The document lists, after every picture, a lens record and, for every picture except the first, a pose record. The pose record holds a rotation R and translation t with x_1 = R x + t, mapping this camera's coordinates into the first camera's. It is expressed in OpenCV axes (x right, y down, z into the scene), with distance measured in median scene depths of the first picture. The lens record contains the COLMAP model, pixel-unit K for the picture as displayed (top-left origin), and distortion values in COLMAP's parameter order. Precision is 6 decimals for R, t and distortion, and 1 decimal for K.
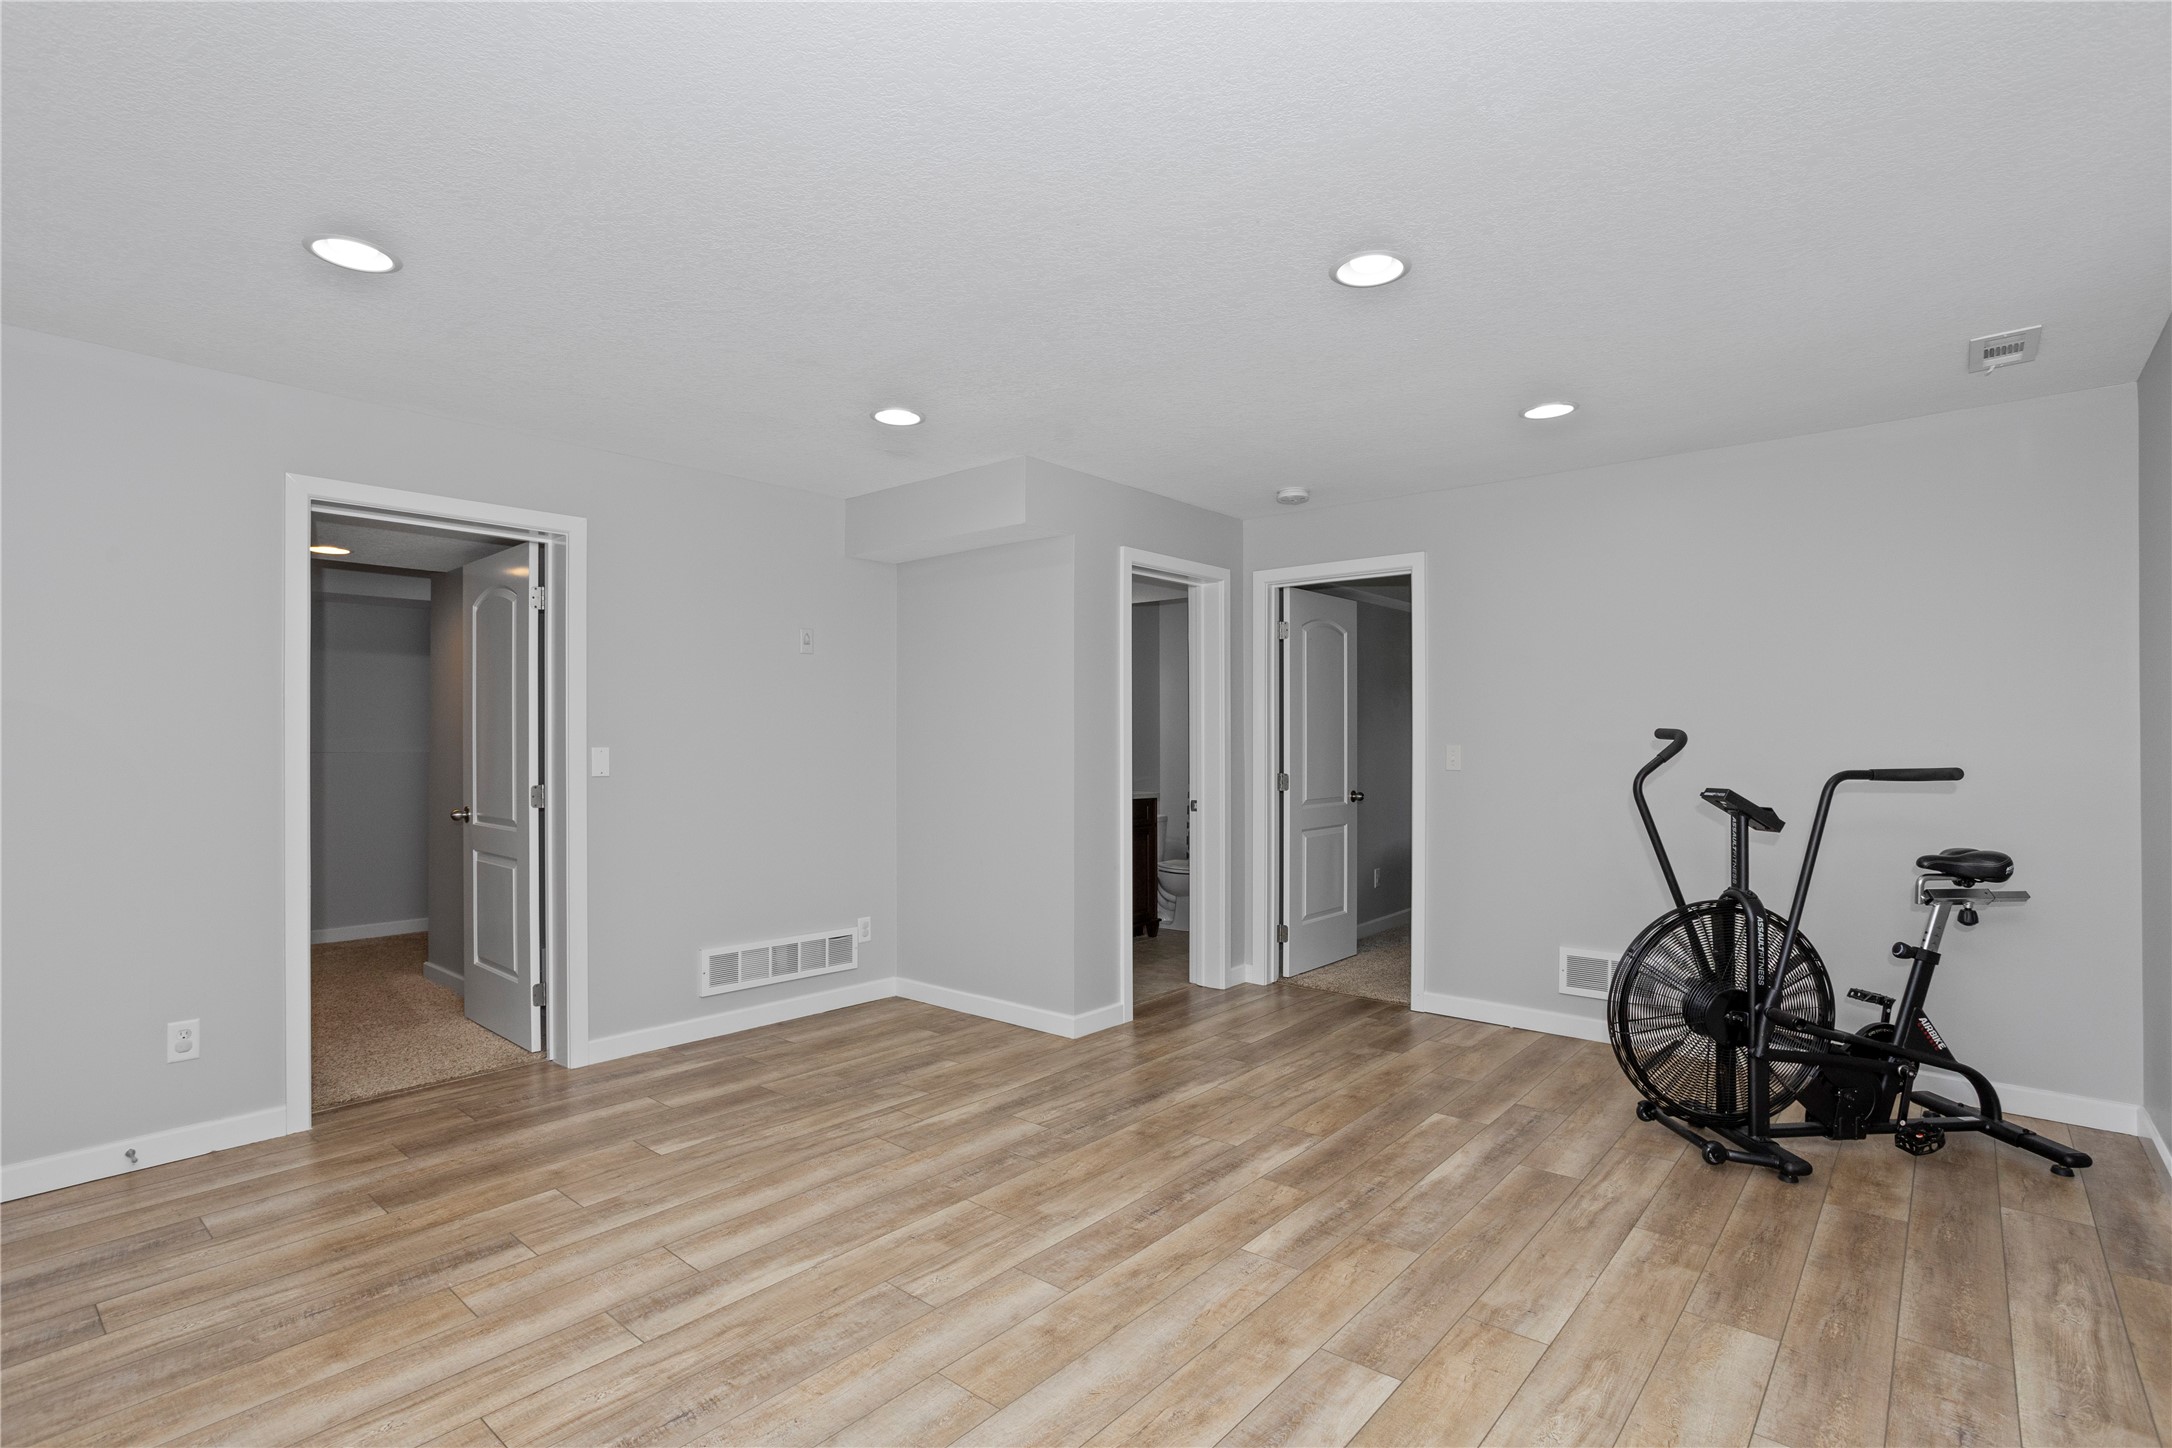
lens RADIAL K [[1045.1, 0, 1082.9], [0, 1045.1, 736.7], [0, 0, 1]] dist [-0.003470, 0.003263]
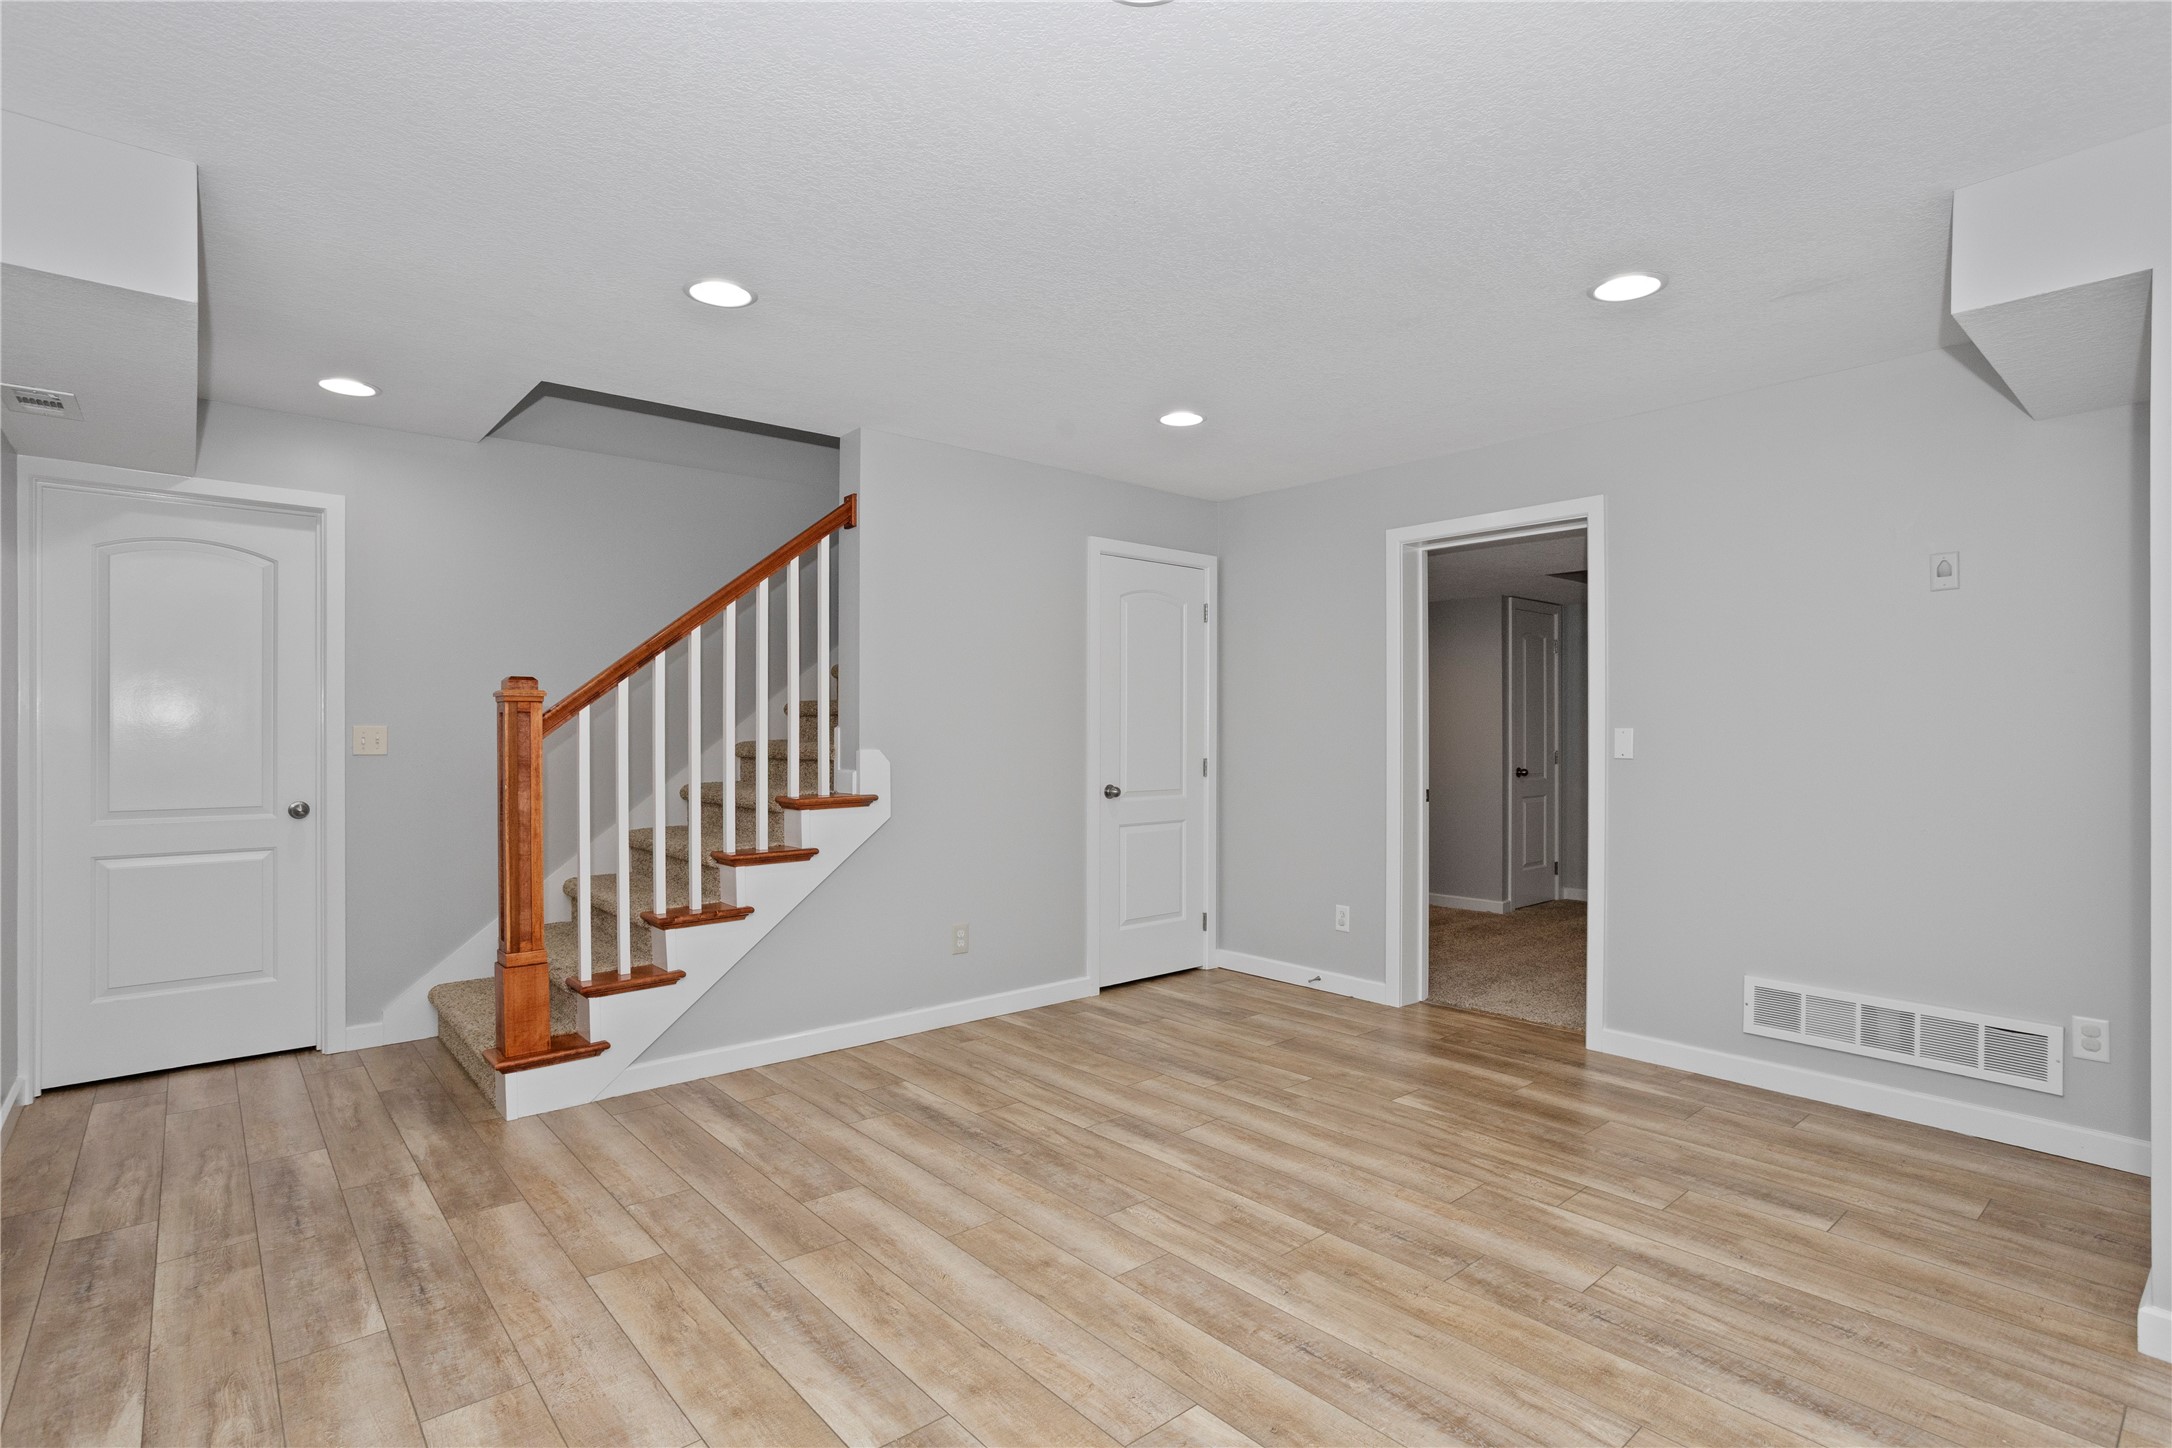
lens RADIAL K [[1045.1, 0, 1079.6], [0, 1045.1, 732.7], [0, 0, 1]] dist [-0.003470, 0.003263]
pose [[-0.139640, -0.001939, -0.990200, 0.710490], [0.006886, 0.999972, -0.002929, 0.017958], [0.990178, -0.007227, -0.139622, 0.820556]]
